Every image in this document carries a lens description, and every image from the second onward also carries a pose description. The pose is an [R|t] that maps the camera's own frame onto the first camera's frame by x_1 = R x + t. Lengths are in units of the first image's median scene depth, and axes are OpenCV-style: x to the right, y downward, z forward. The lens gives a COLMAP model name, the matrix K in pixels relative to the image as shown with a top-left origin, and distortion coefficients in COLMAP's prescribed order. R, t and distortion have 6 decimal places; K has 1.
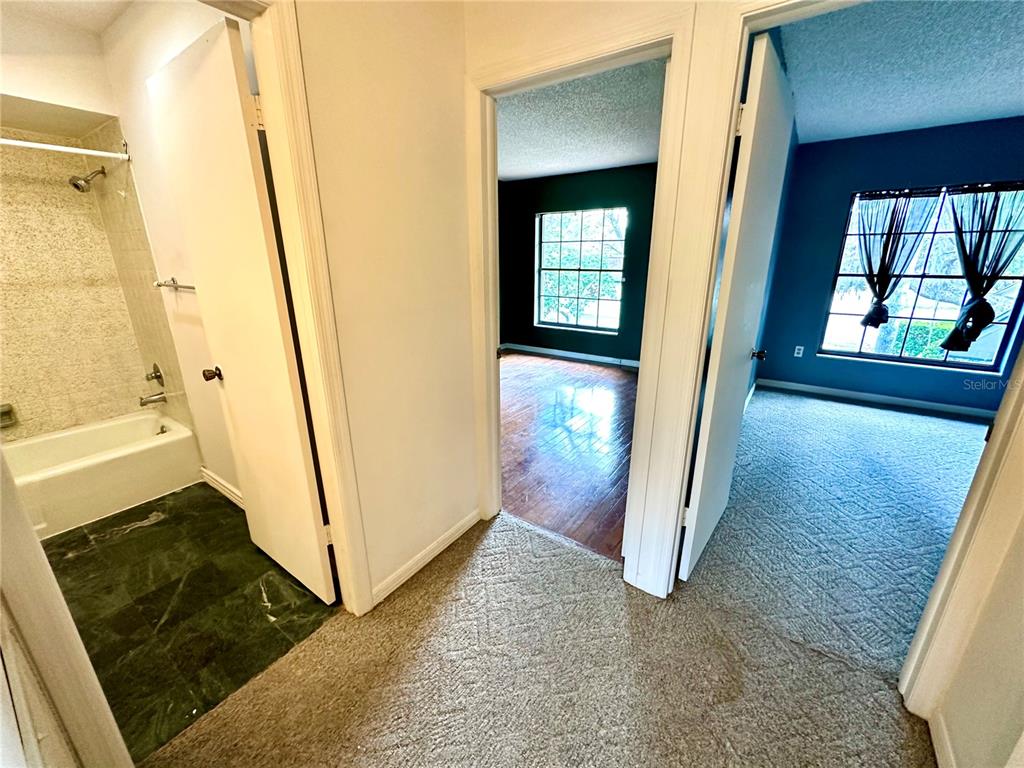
lens RADIAL K [[410.1, 0, 515.5], [0, 410.1, 381.3], [0, 0, 1]] dist [0.000373, -0.000147]
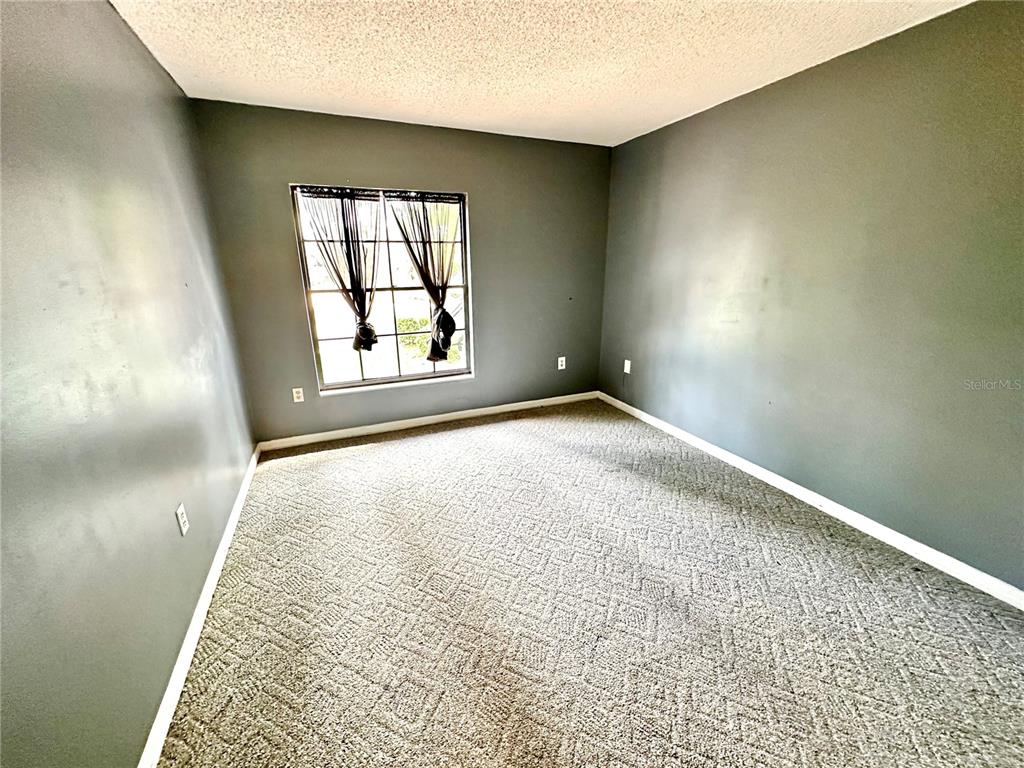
lens RADIAL K [[410.1, 0, 513.3], [0, 410.1, 382.3], [0, 0, 1]] dist [0.000373, -0.000147]
pose [[0.513715, -0.244047, 0.822519, 0.307474], [0.257713, 0.958312, 0.123380, -0.093458], [-0.818340, 0.148592, 0.555194, 0.282975]]
